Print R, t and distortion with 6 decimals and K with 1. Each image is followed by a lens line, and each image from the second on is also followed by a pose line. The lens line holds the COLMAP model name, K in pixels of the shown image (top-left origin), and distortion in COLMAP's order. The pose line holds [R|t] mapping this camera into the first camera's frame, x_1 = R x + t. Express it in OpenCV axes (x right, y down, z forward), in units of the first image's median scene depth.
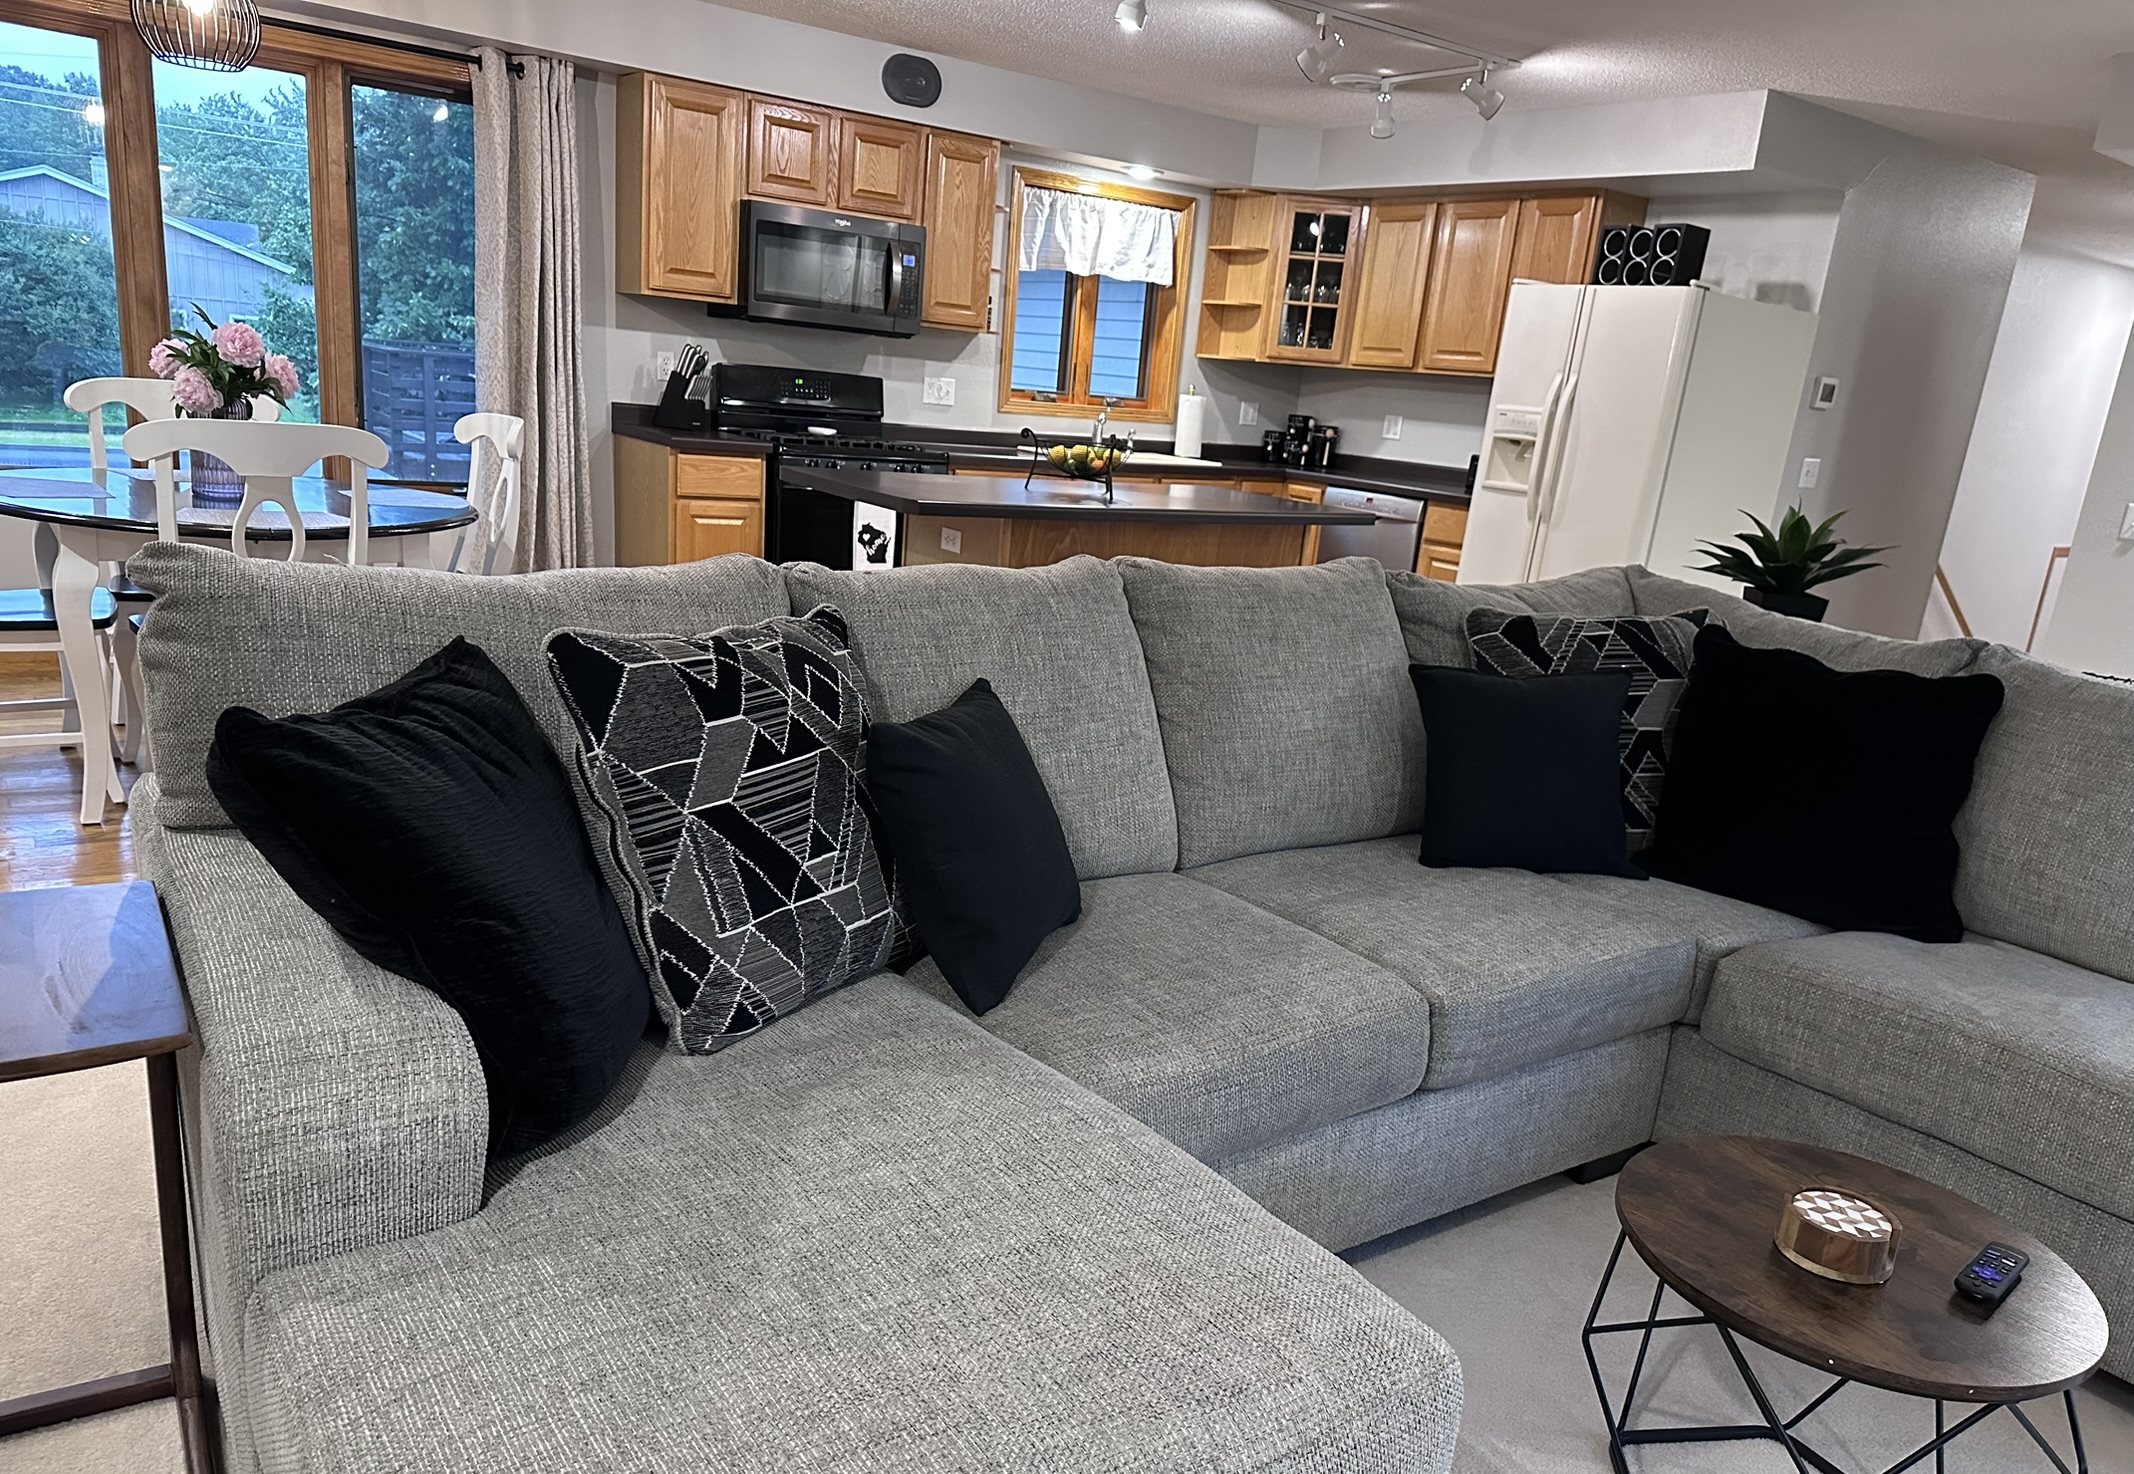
lens RADIAL K [[1537.4, 0, 1067.0], [0, 1537.4, 737.0], [0, 0, 1]] dist [0.009197, 0.002103]
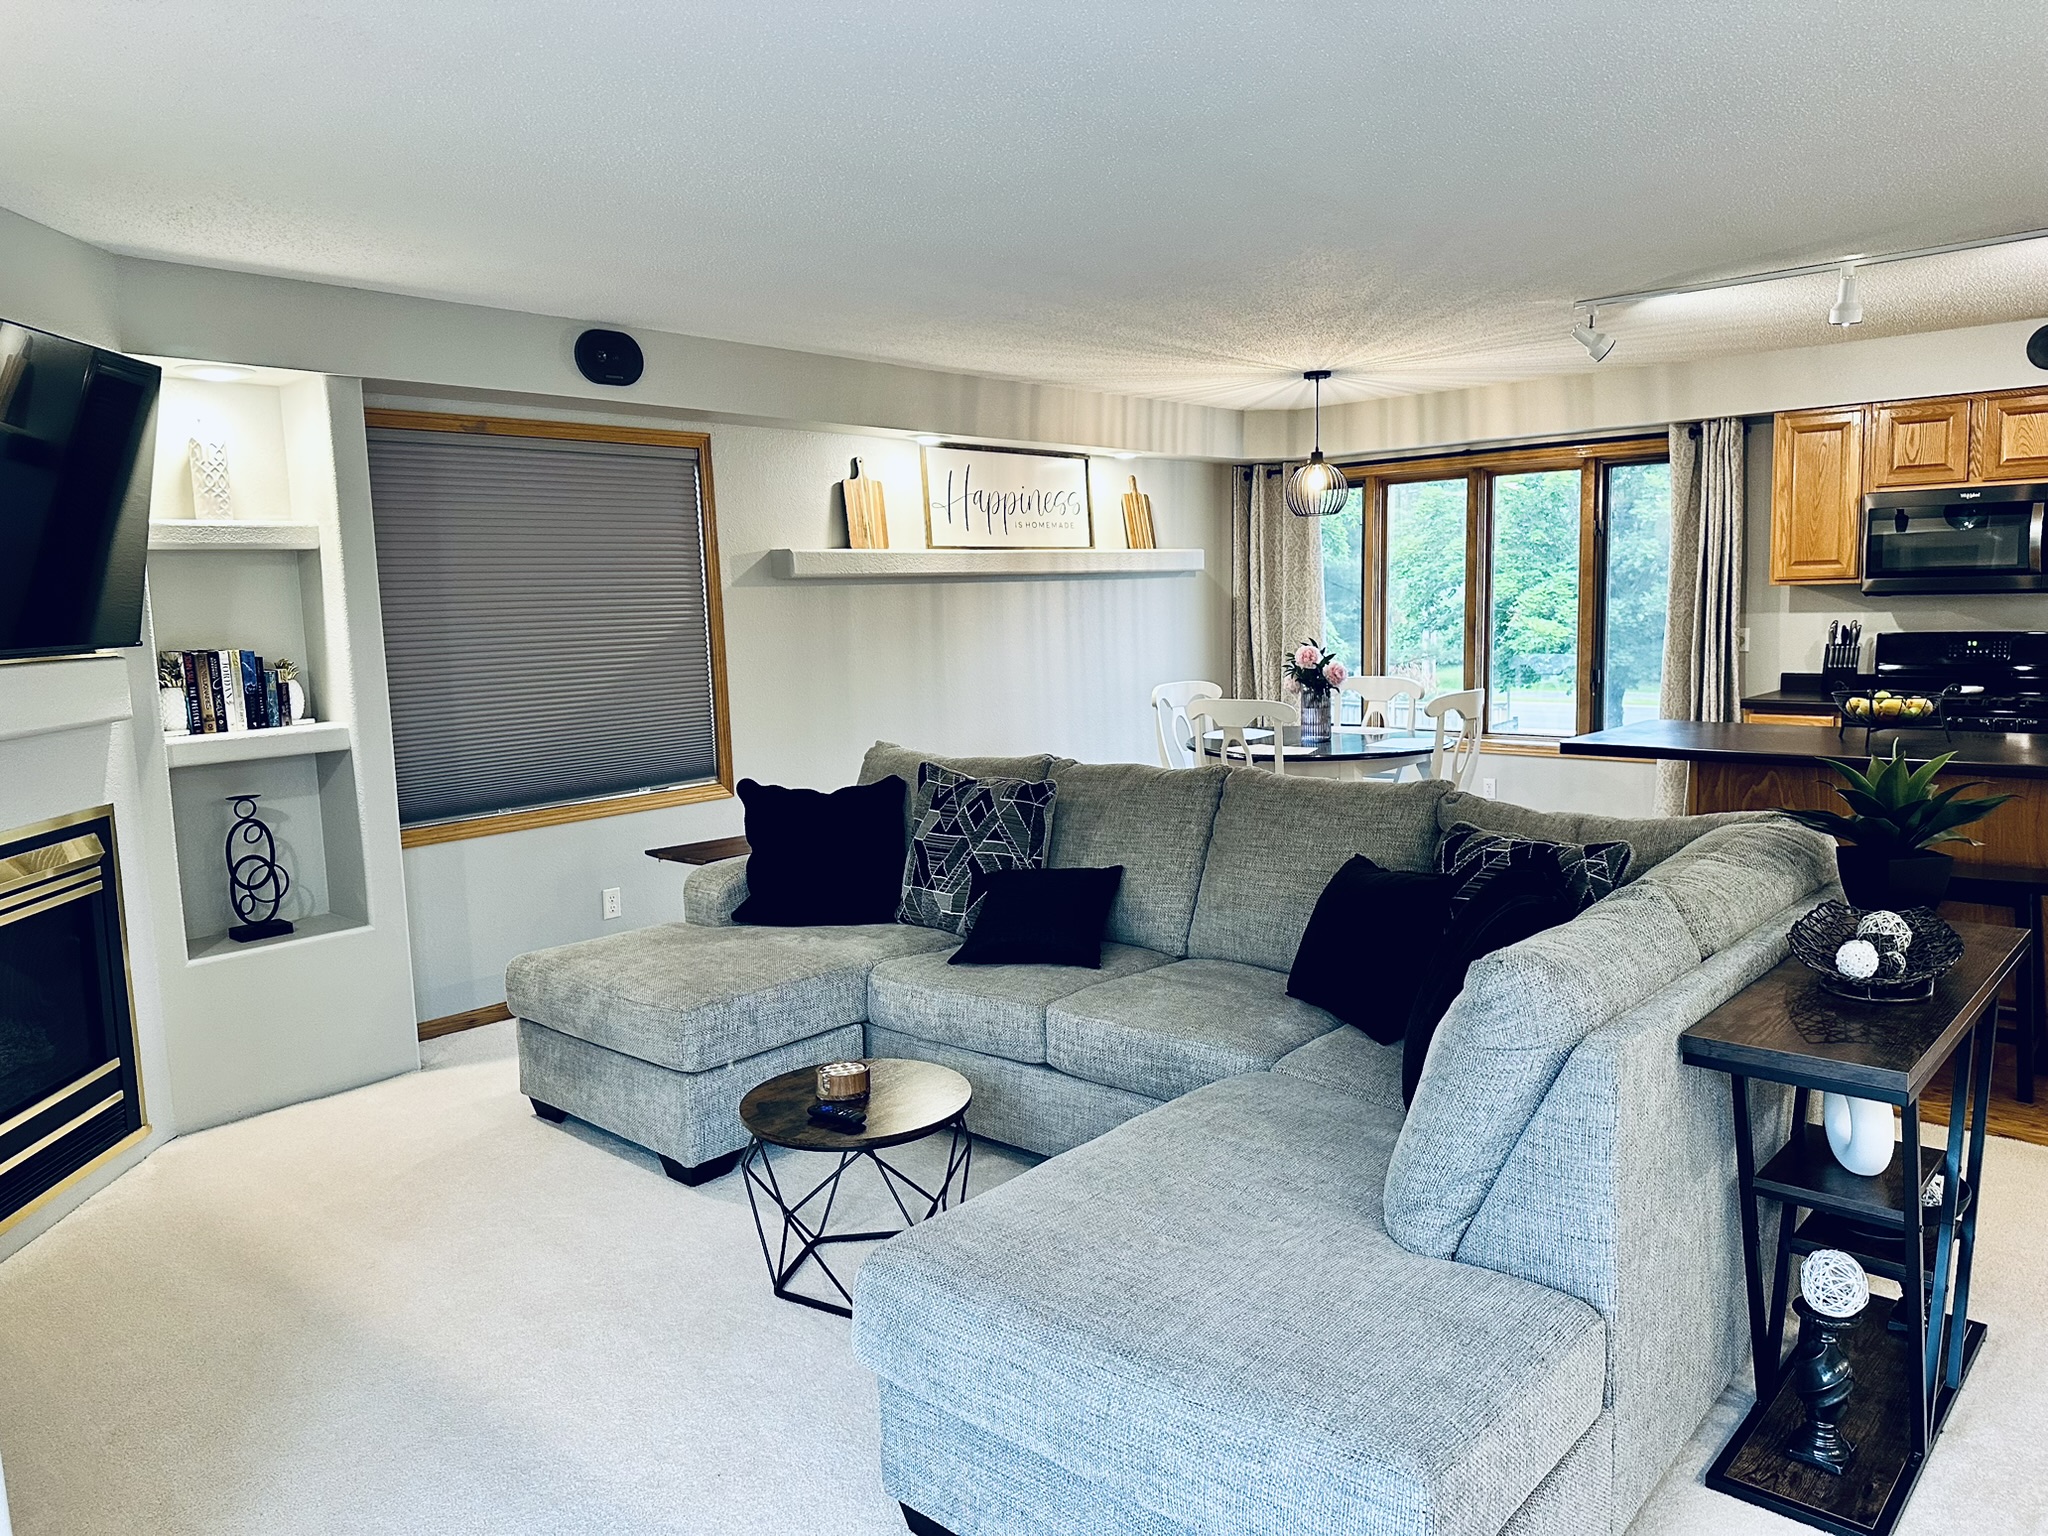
lens RADIAL K [[1403.3, 0, 1024.0], [0, 1403.3, 768.0], [0, 0, 1]] dist [0.002361, -0.042992]
pose [[0.217195, 0.020283, -0.975918, 0.679119], [-0.171692, 0.984991, -0.017740, -0.022722], [0.960910, 0.171411, 0.217417, 0.210471]]
